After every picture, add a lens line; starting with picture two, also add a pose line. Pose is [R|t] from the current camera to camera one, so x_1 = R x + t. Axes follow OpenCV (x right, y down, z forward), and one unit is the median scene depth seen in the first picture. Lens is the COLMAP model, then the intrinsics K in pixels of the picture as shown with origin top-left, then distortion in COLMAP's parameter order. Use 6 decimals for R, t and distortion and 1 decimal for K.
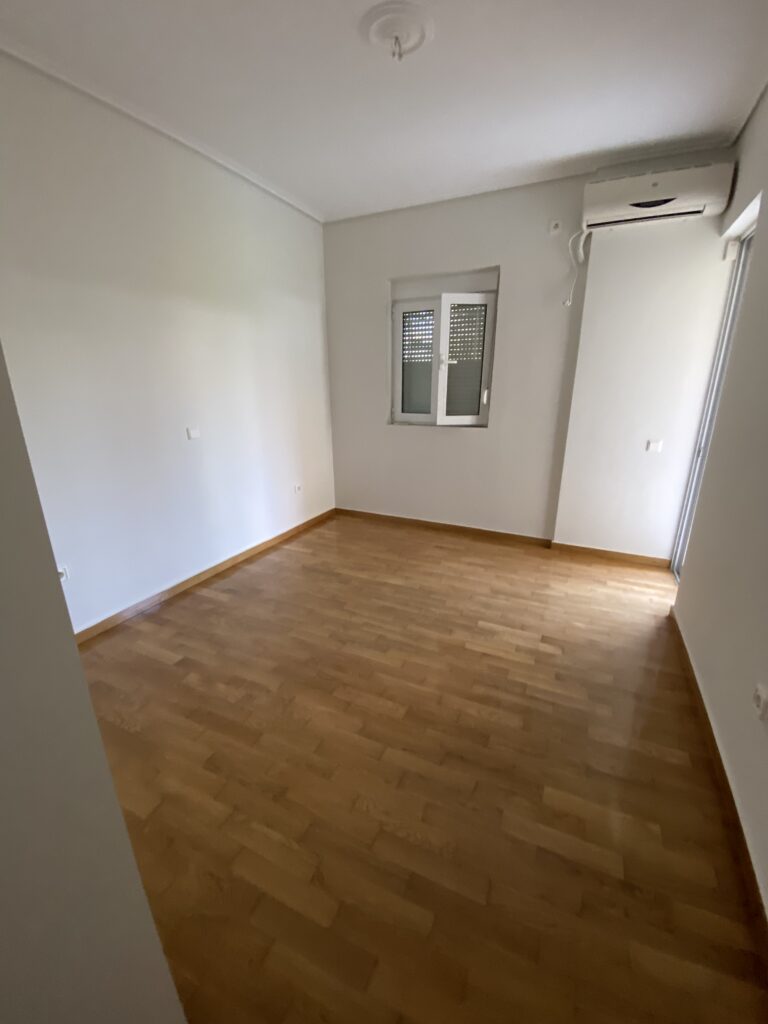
lens RADIAL K [[418.1, 0, 384.0], [0, 418.1, 512.0], [0, 0, 1]] dist [0.018126, -0.020340]
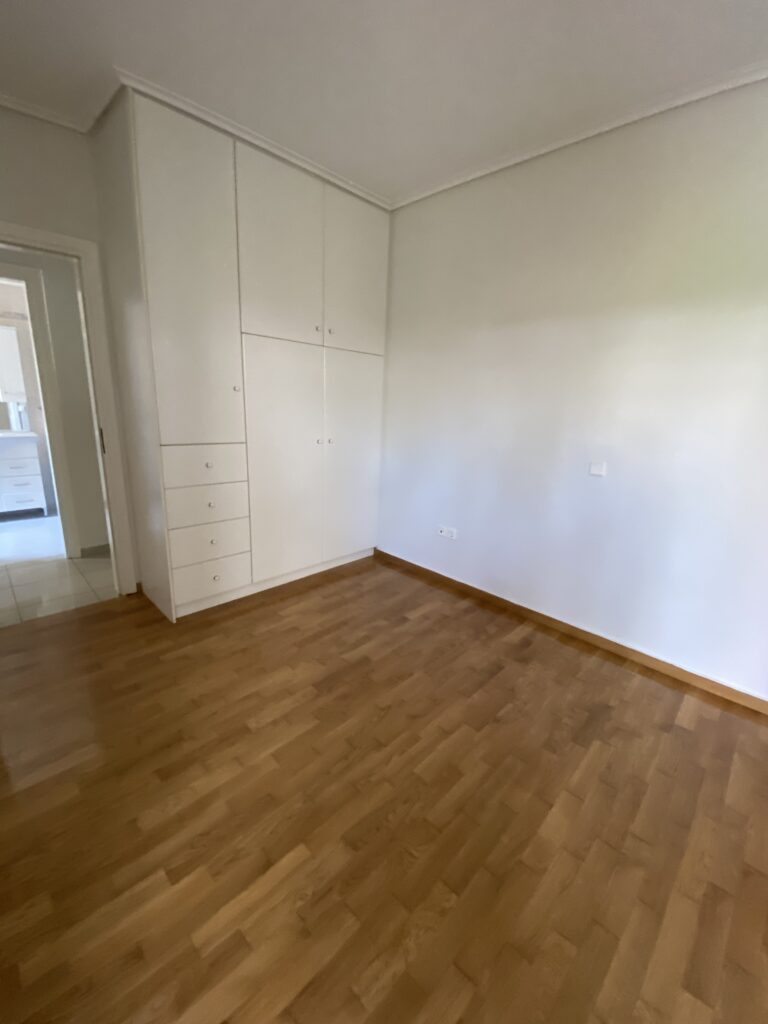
lens RADIAL K [[418.1, 0, 384.0], [0, 418.1, 512.0], [0, 0, 1]] dist [0.018126, -0.020340]
pose [[-0.338640, 0.236083, -0.910817, 0.607314], [-0.320711, 0.881083, 0.347616, -0.341028], [0.884572, 0.409825, -0.222656, 1.092675]]
